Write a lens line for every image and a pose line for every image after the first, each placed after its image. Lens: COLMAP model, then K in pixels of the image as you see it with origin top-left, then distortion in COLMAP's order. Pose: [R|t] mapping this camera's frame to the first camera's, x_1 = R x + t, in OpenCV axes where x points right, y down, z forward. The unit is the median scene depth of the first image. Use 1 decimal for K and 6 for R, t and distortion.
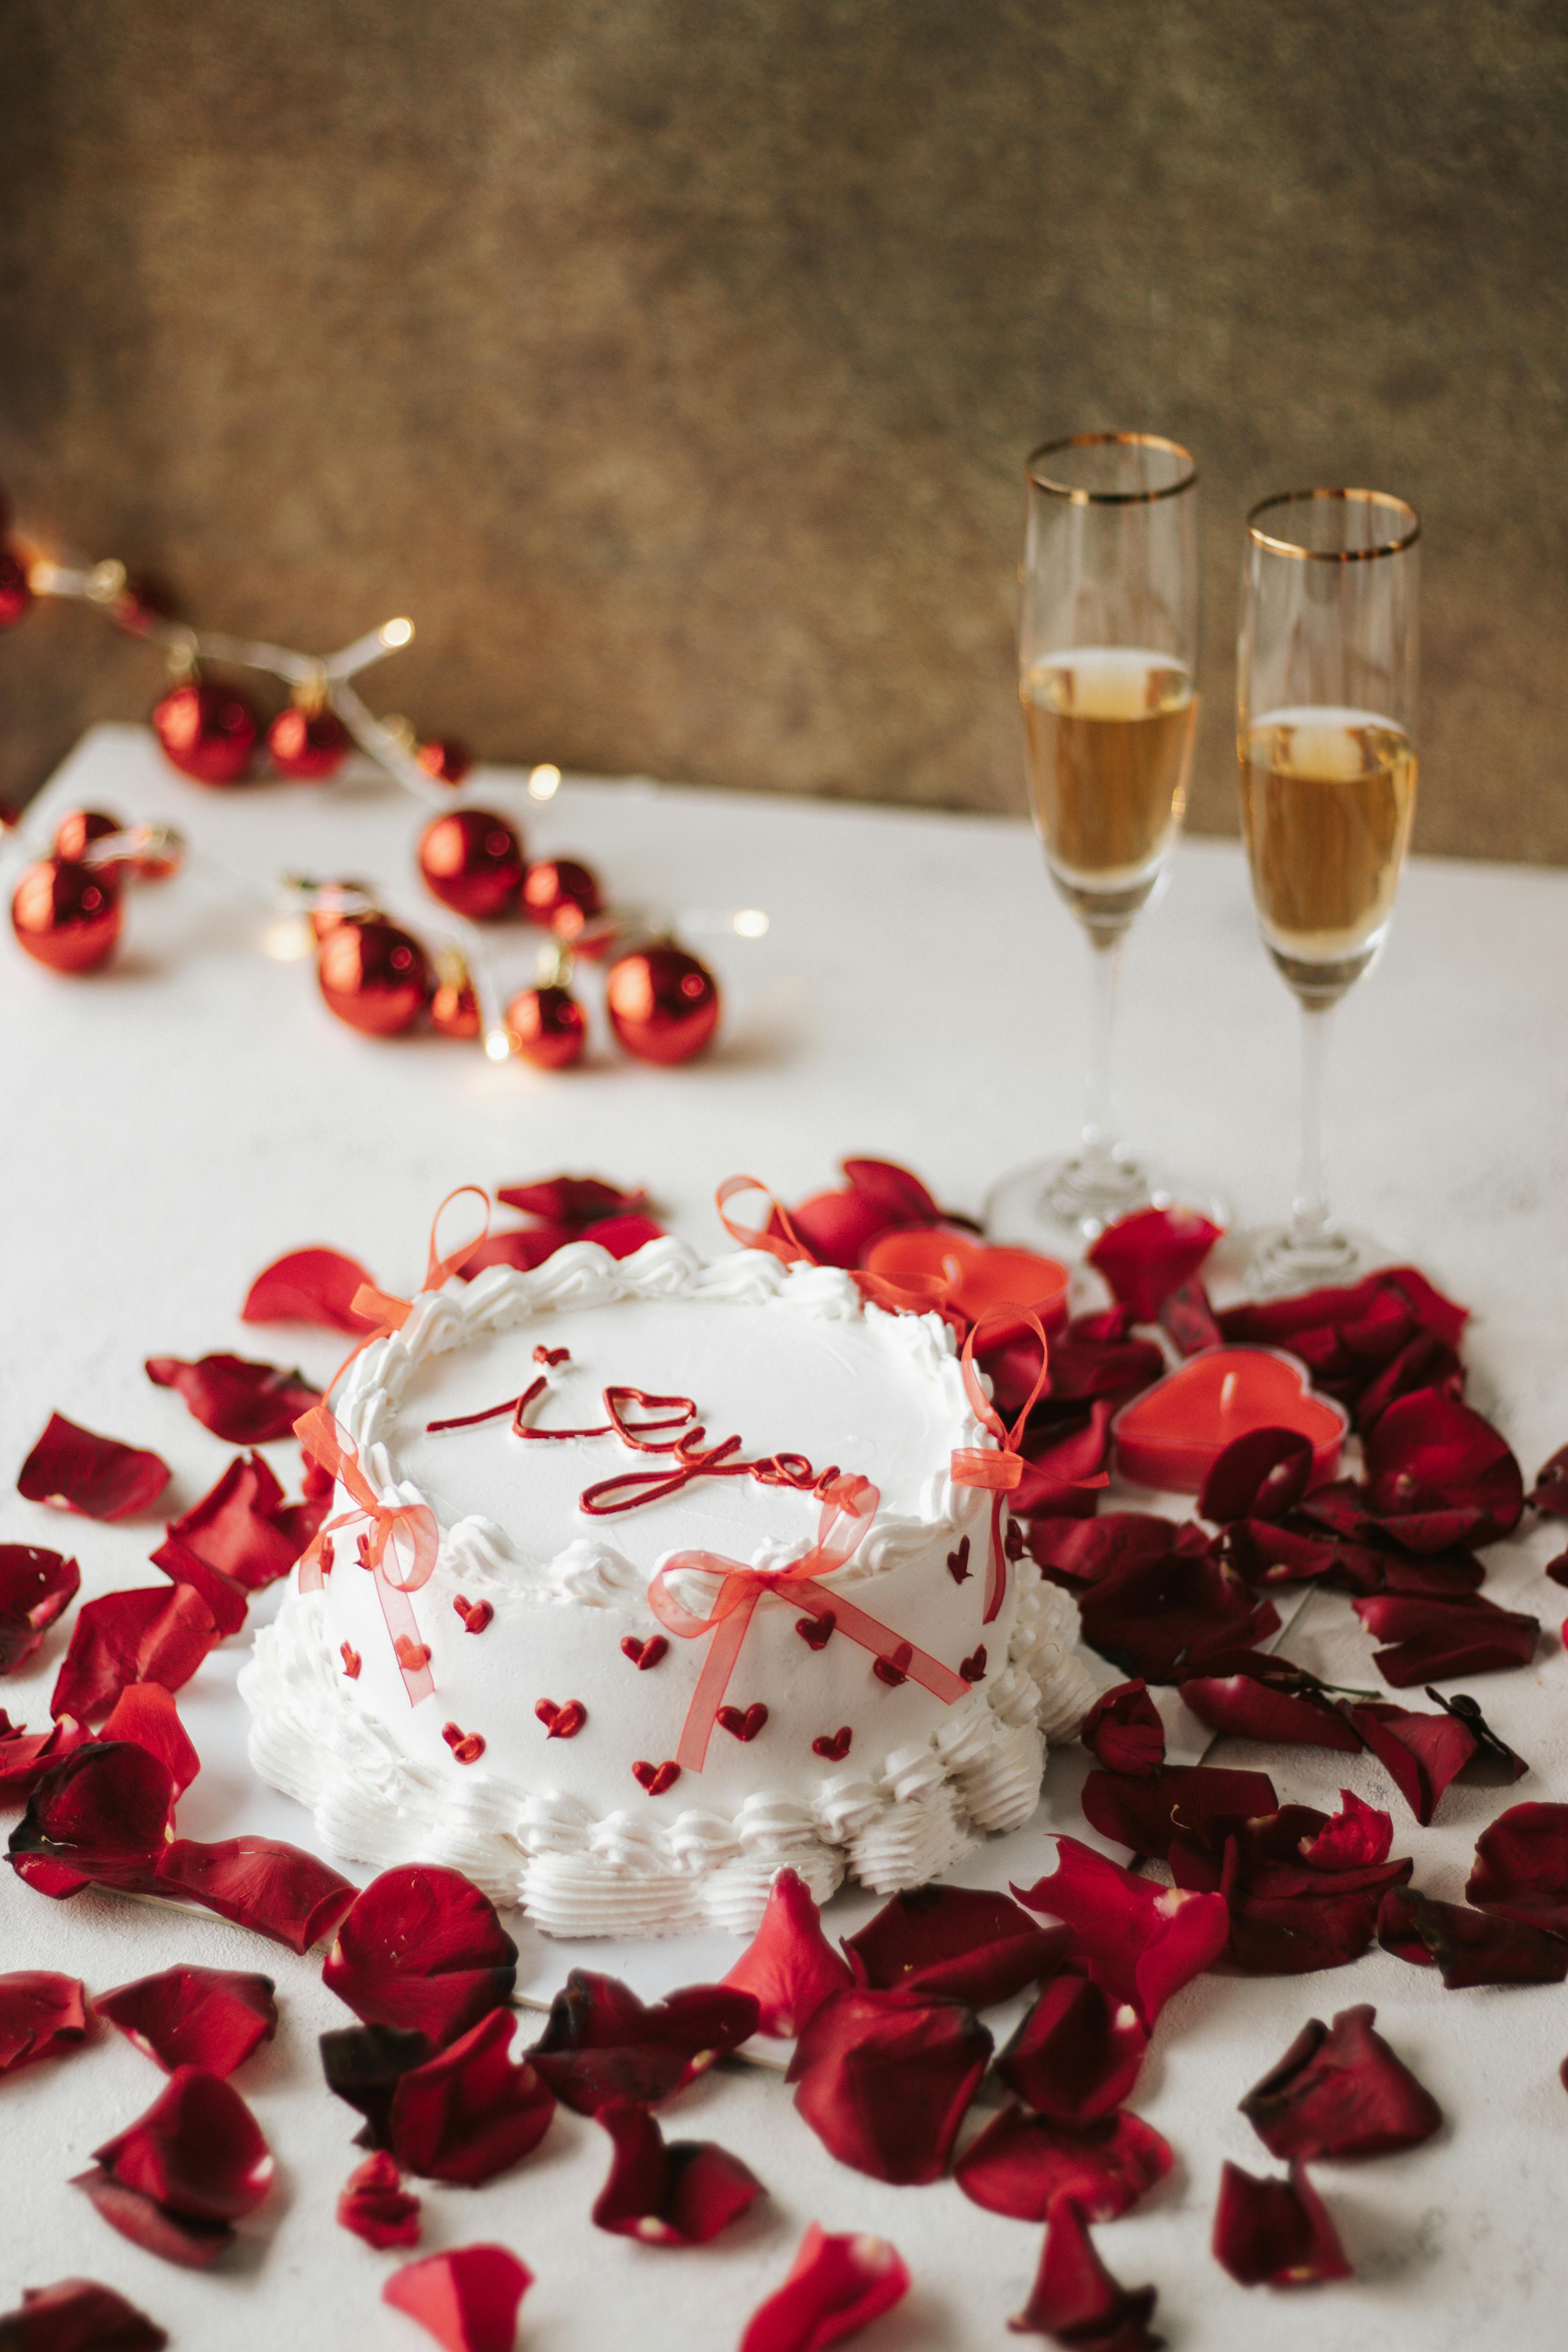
lens RADIAL K [[6044.0, 0, 784.0], [0, 6044.0, 1176.0], [0, 0, 1]] dist [0.055342, -0.726066]
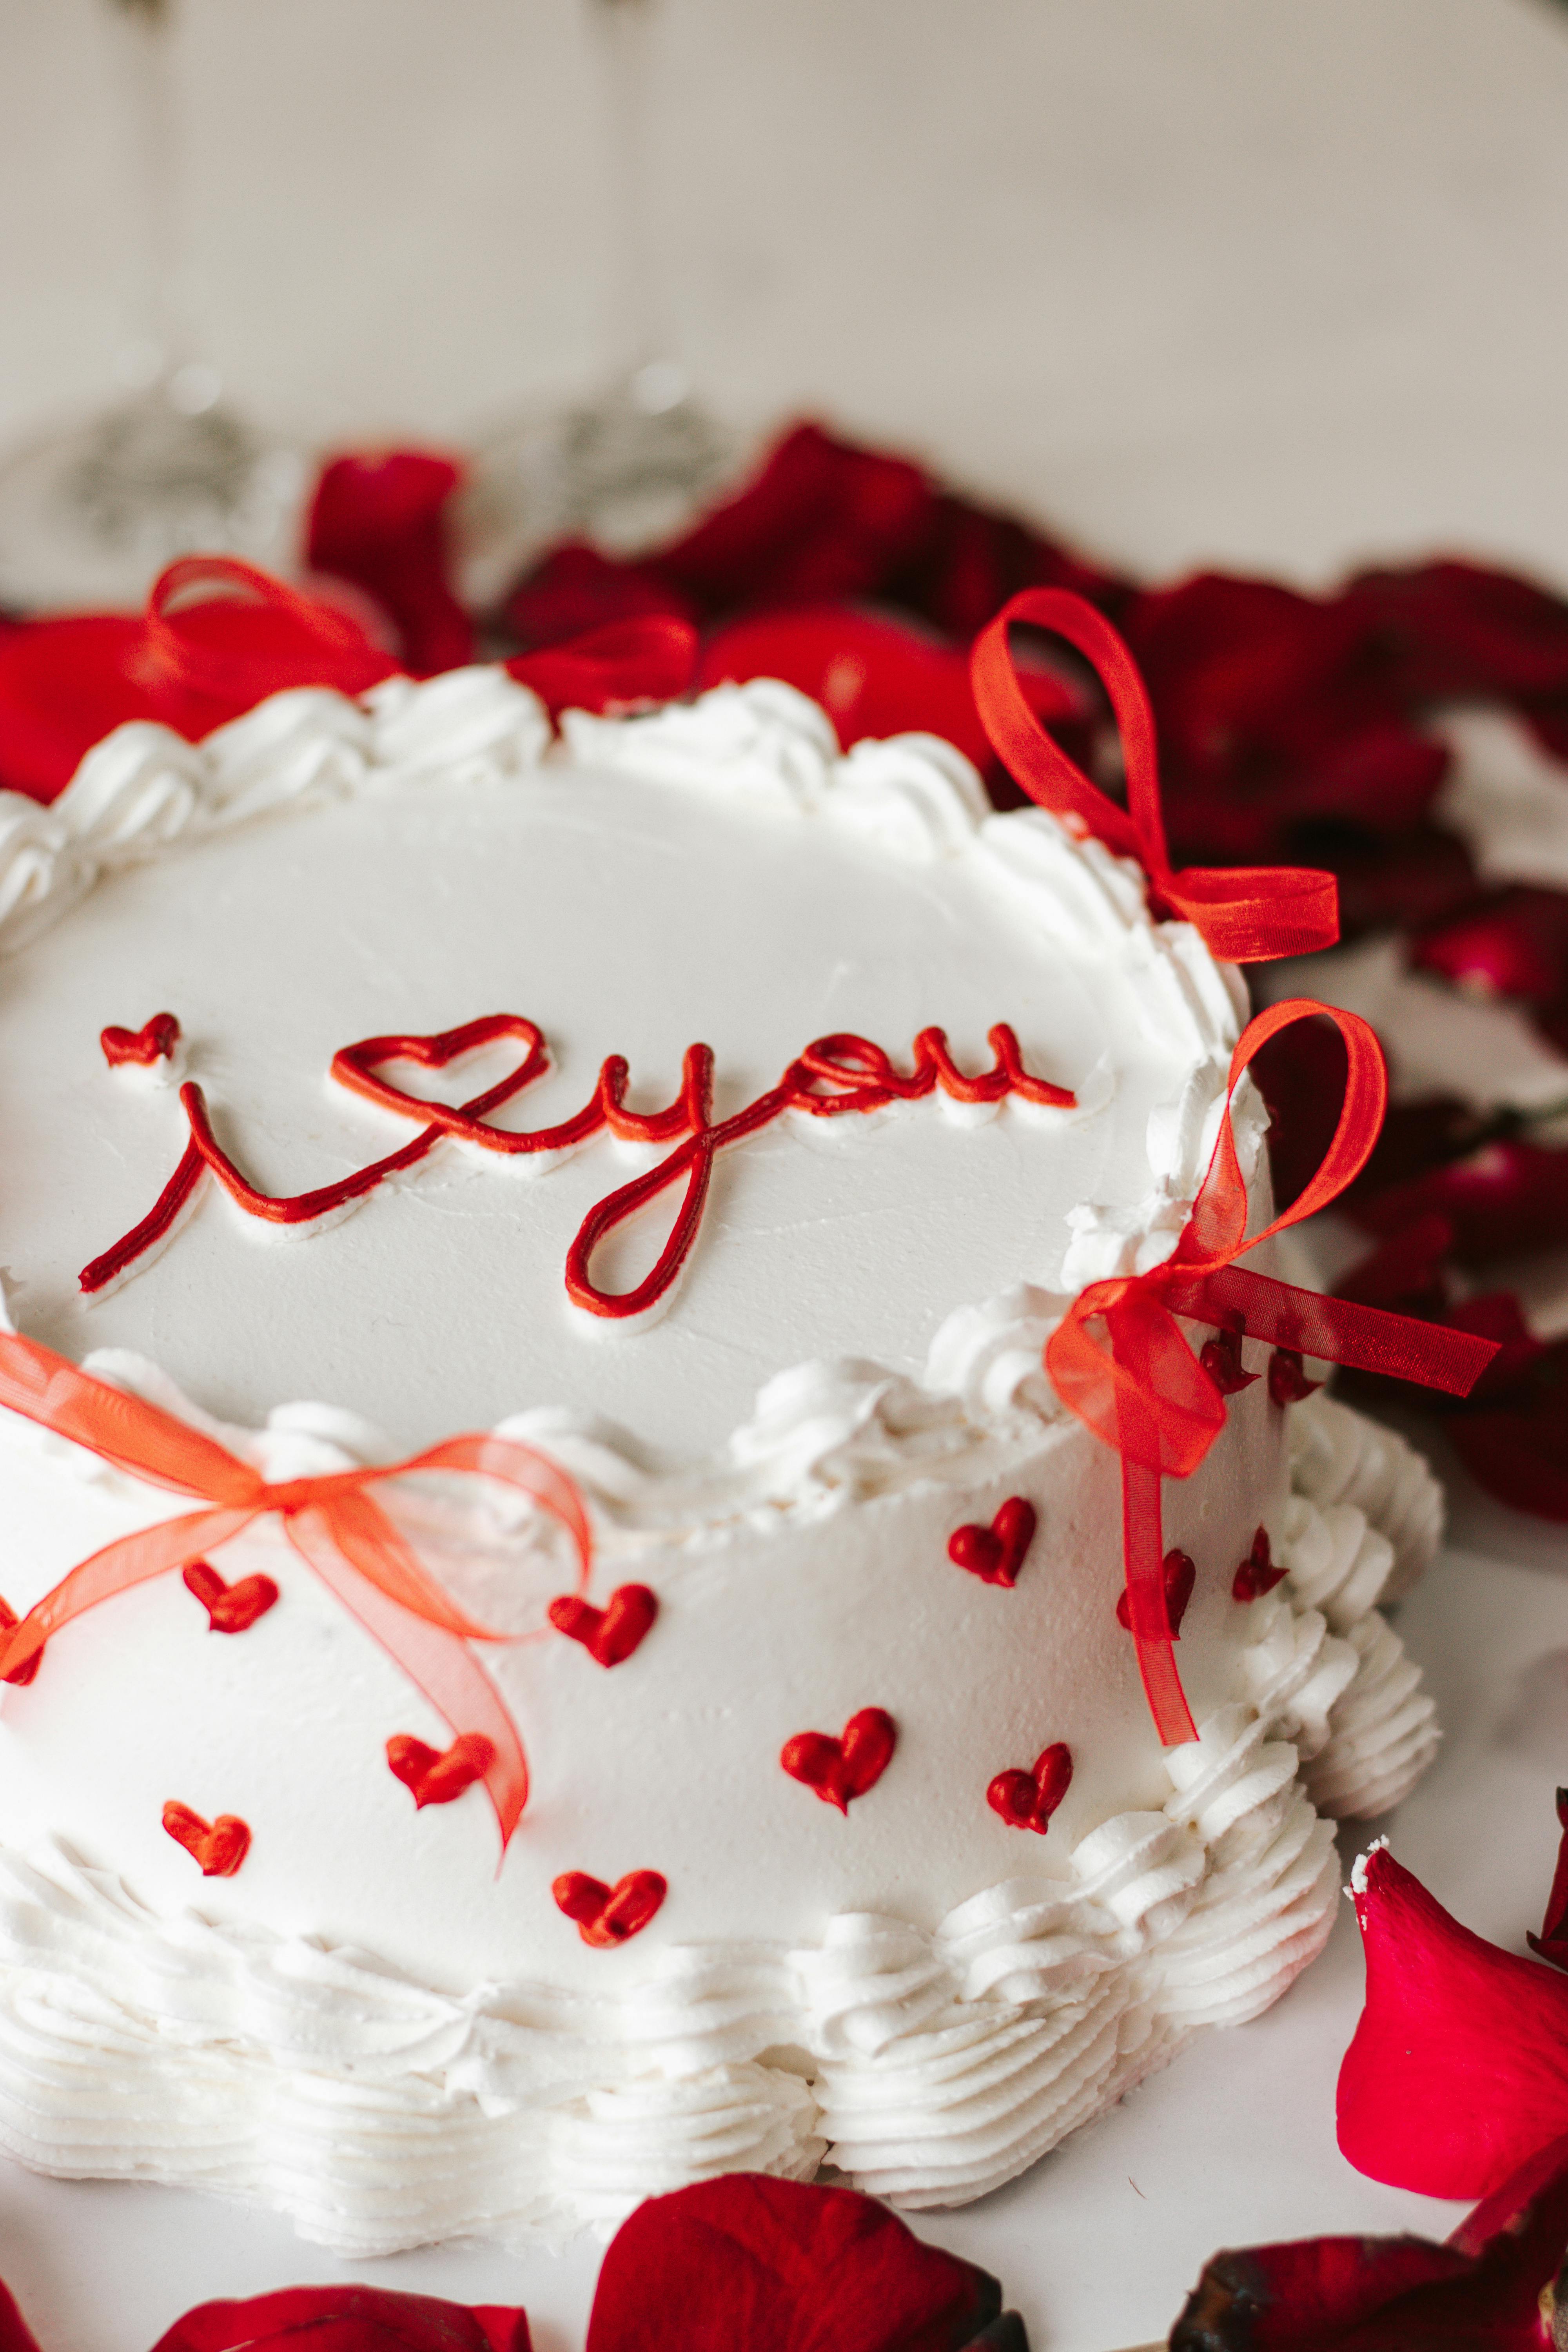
lens RADIAL K [[6044.0, 0, 784.0], [0, 6044.0, 1176.0], [0, 0, 1]] dist [0.055342, -0.726066]
pose [[0.765676, -0.363006, 0.531006, -0.252815], [0.289983, 0.931688, 0.218785, -0.047105], [-0.574152, -0.013536, 0.818637, 0.621060]]
